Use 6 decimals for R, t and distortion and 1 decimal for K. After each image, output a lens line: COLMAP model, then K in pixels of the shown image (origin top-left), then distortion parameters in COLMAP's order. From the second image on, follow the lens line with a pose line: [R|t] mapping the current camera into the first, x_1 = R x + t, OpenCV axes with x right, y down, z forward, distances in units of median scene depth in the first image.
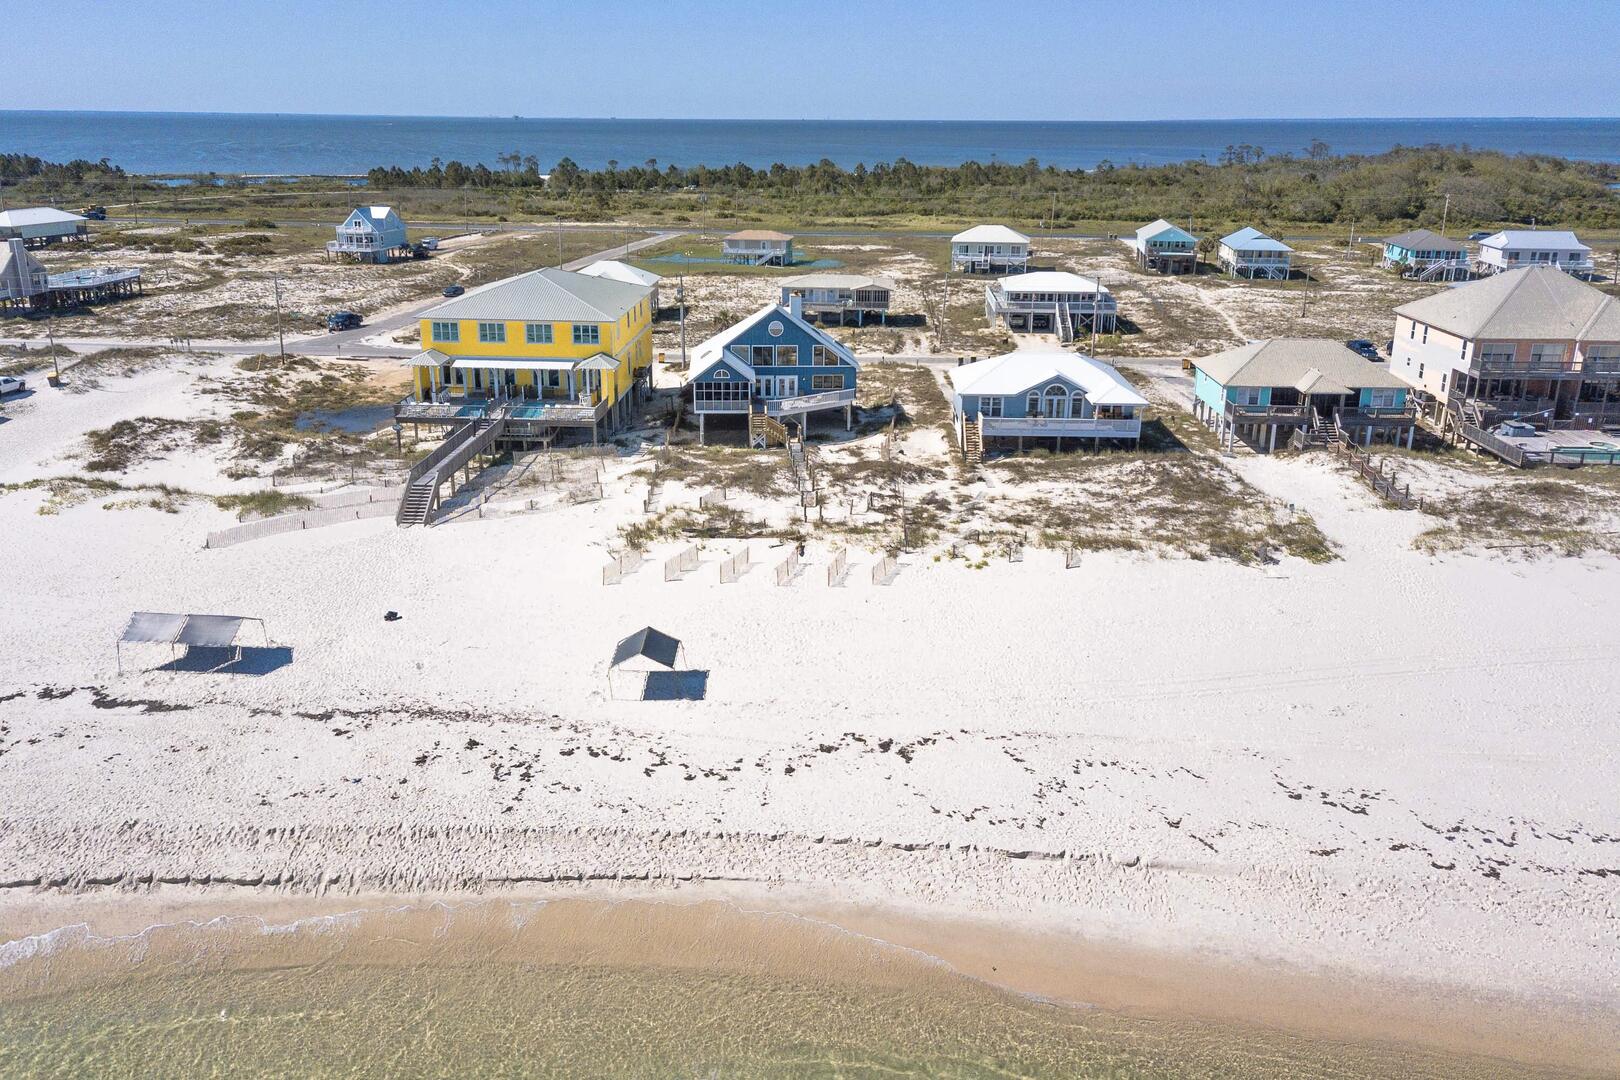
lens RADIAL K [[1227.9, 0, 804.2], [0, 1227.9, 467.3], [0, 0, 1]] dist [0.032596, 0.000121]
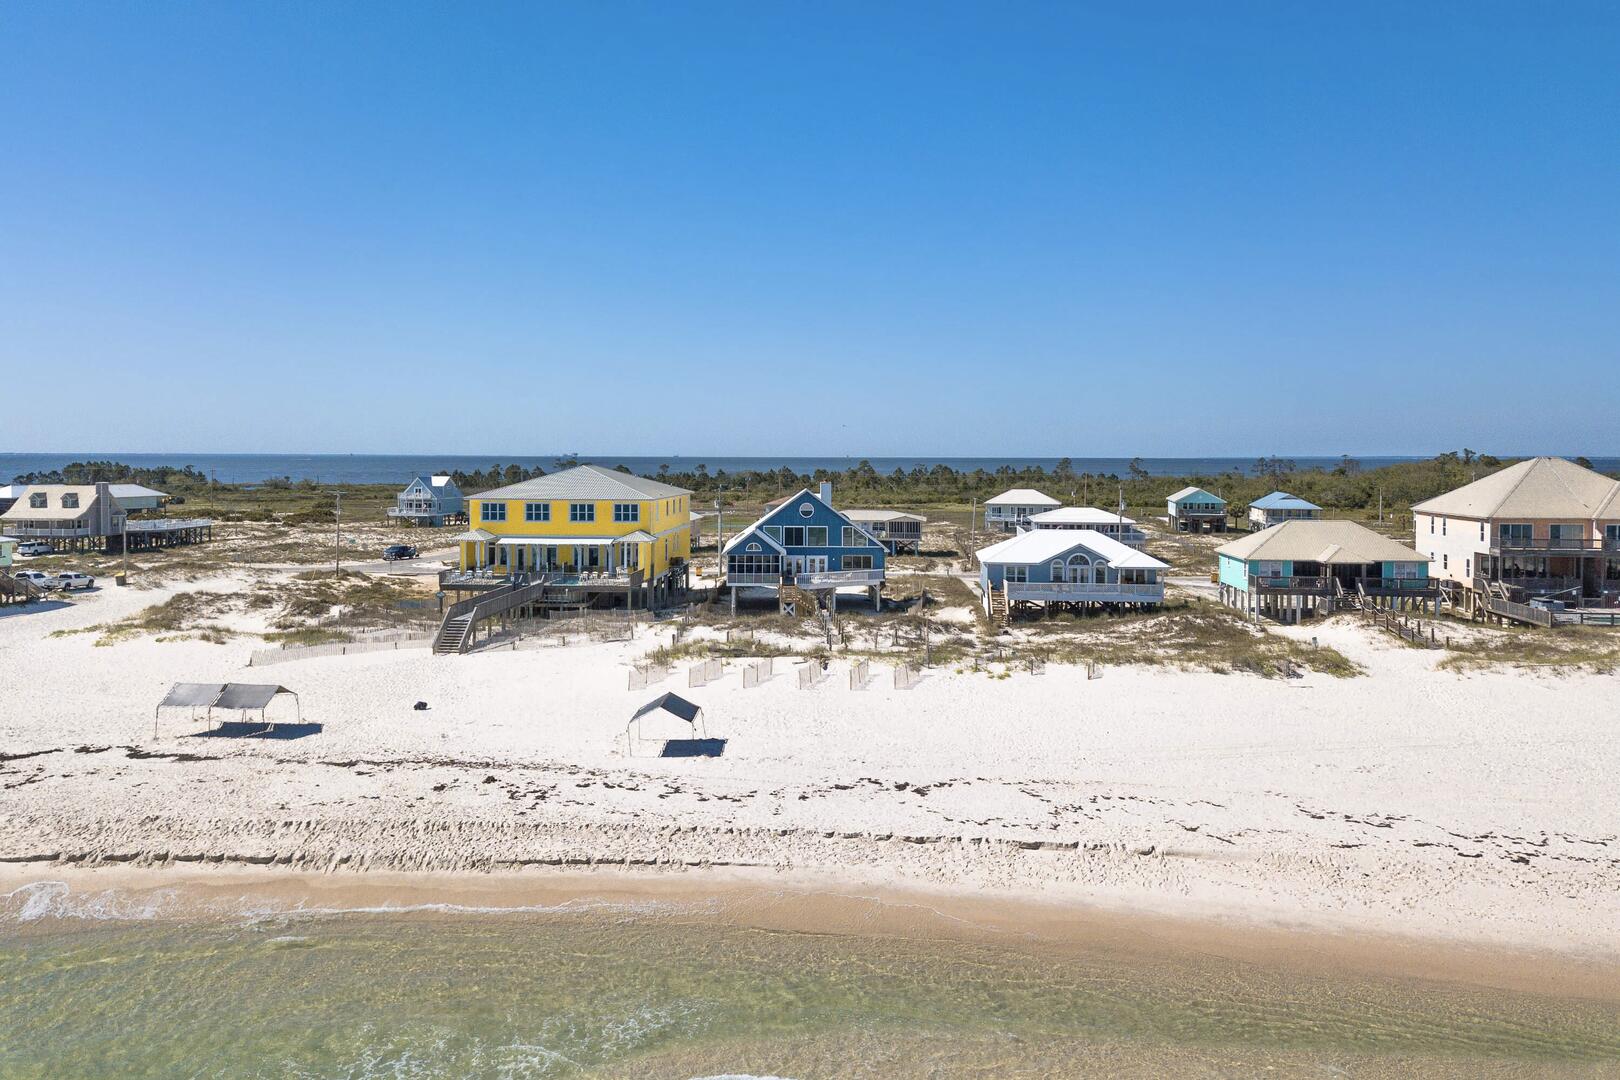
lens RADIAL K [[1227.9, 0, 804.2], [0, 1227.9, 467.3], [0, 0, 1]] dist [0.032596, 0.000121]
pose [[0.999324, -0.000924, -0.036748, 0.017222], [-0.008754, 0.964944, -0.262311, 0.167423], [0.035702, 0.262456, 0.964283, -0.021546]]
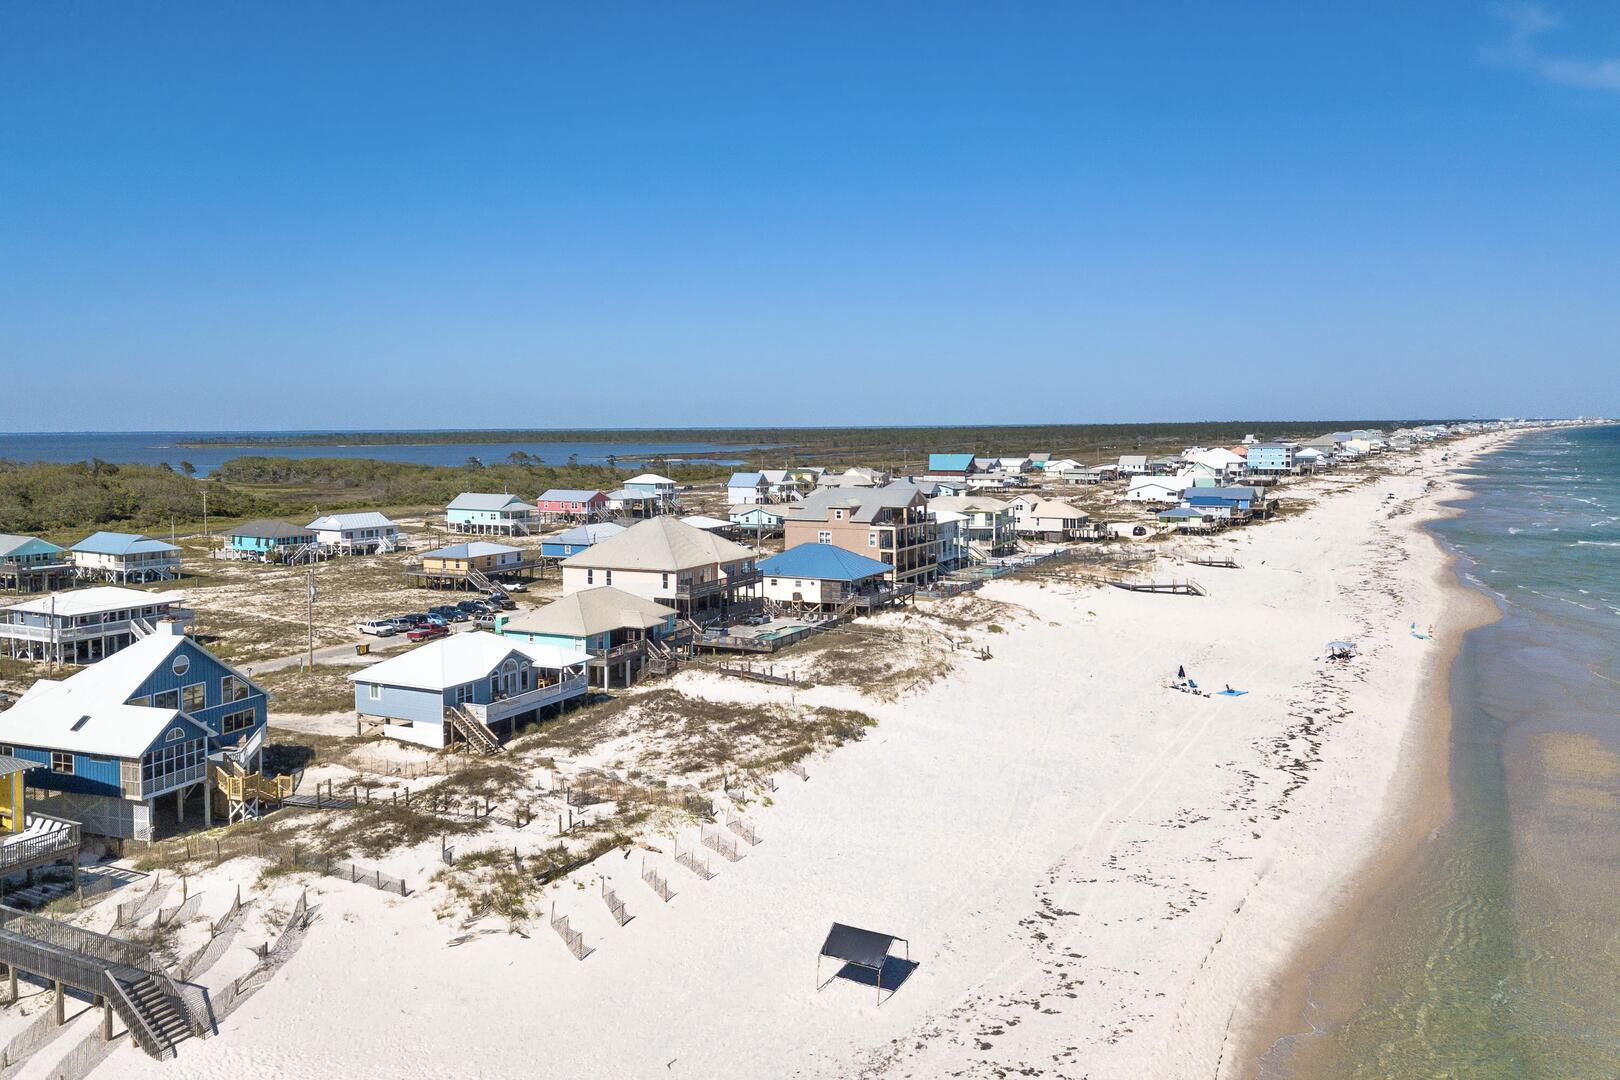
lens RADIAL K [[1227.9, 0, 804.2], [0, 1227.9, 467.3], [0, 0, 1]] dist [0.032596, 0.000121]
pose [[0.424402, -0.039867, 0.904596, -0.708884], [0.259172, 0.962581, -0.079171, -0.093394], [-0.867590, 0.268046, 0.418854, 0.426668]]
